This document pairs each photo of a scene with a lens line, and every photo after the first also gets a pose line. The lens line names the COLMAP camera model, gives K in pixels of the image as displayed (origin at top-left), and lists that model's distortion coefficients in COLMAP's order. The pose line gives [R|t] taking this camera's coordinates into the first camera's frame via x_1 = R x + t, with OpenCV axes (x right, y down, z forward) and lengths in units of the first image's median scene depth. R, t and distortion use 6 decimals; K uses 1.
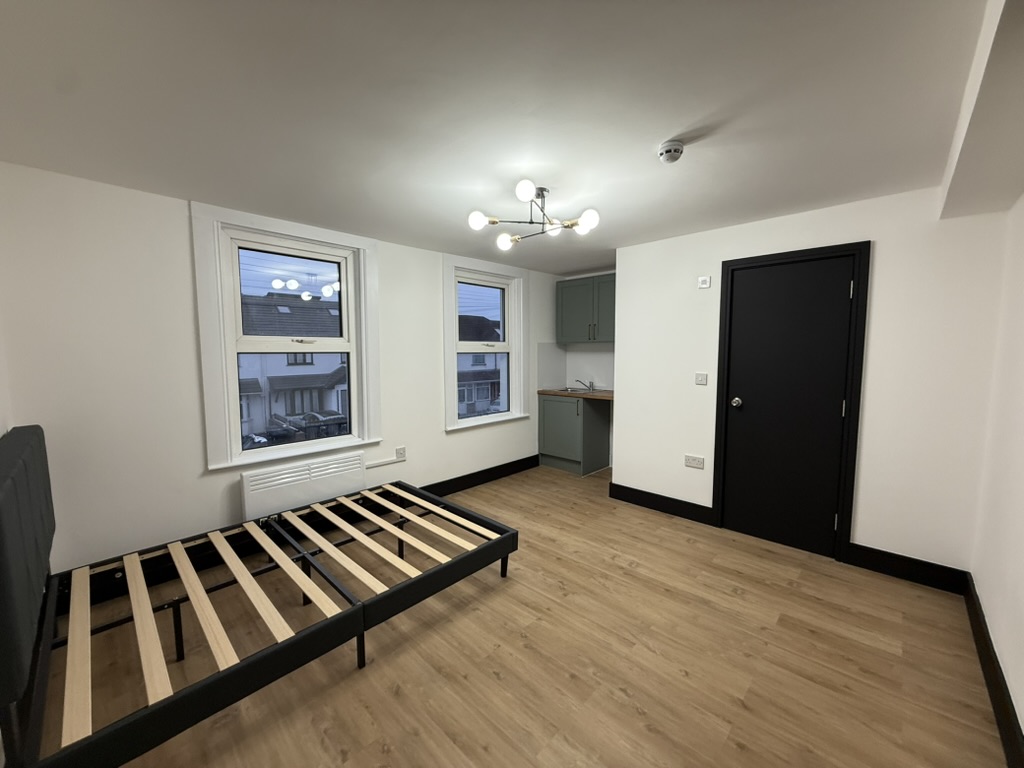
lens RADIAL K [[409.0, 0, 509.0], [0, 409.0, 383.8], [0, 0, 1]] dist [0.001393, -0.000055]
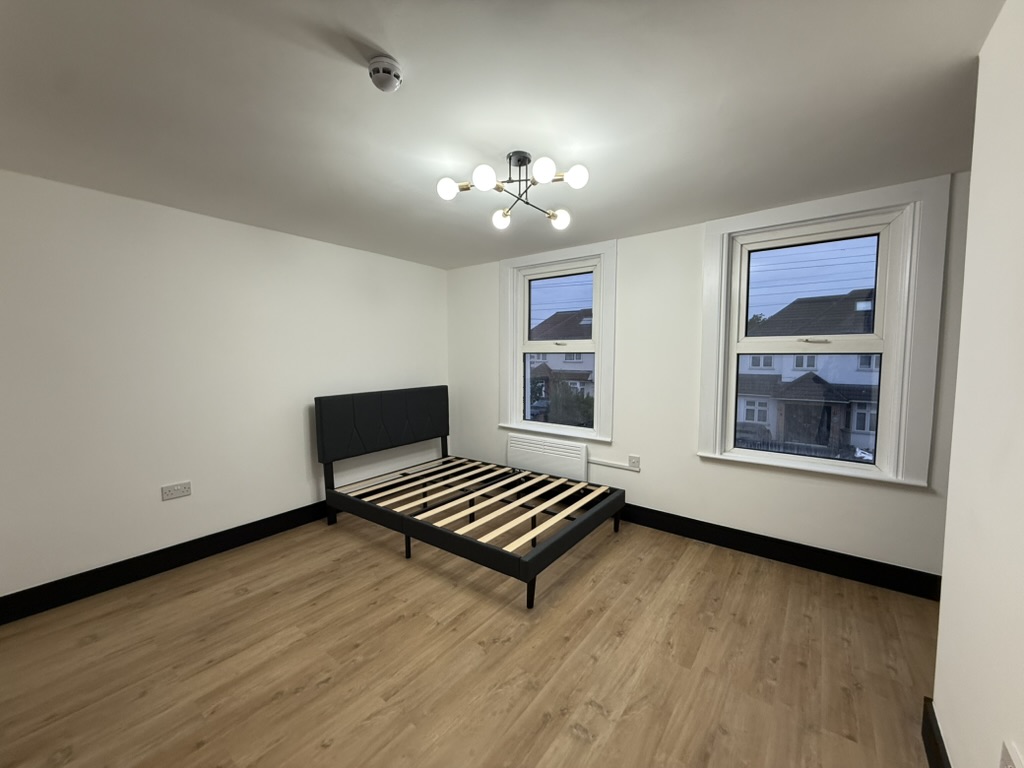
lens RADIAL K [[409.0, 0, 509.0], [0, 409.0, 383.8], [0, 0, 1]] dist [0.001393, -0.000055]
pose [[0.106230, 0.074051, -0.991580, 0.779527], [-0.079084, 0.994693, 0.065811, -0.057115], [0.991192, 0.071427, 0.111522, 0.775762]]
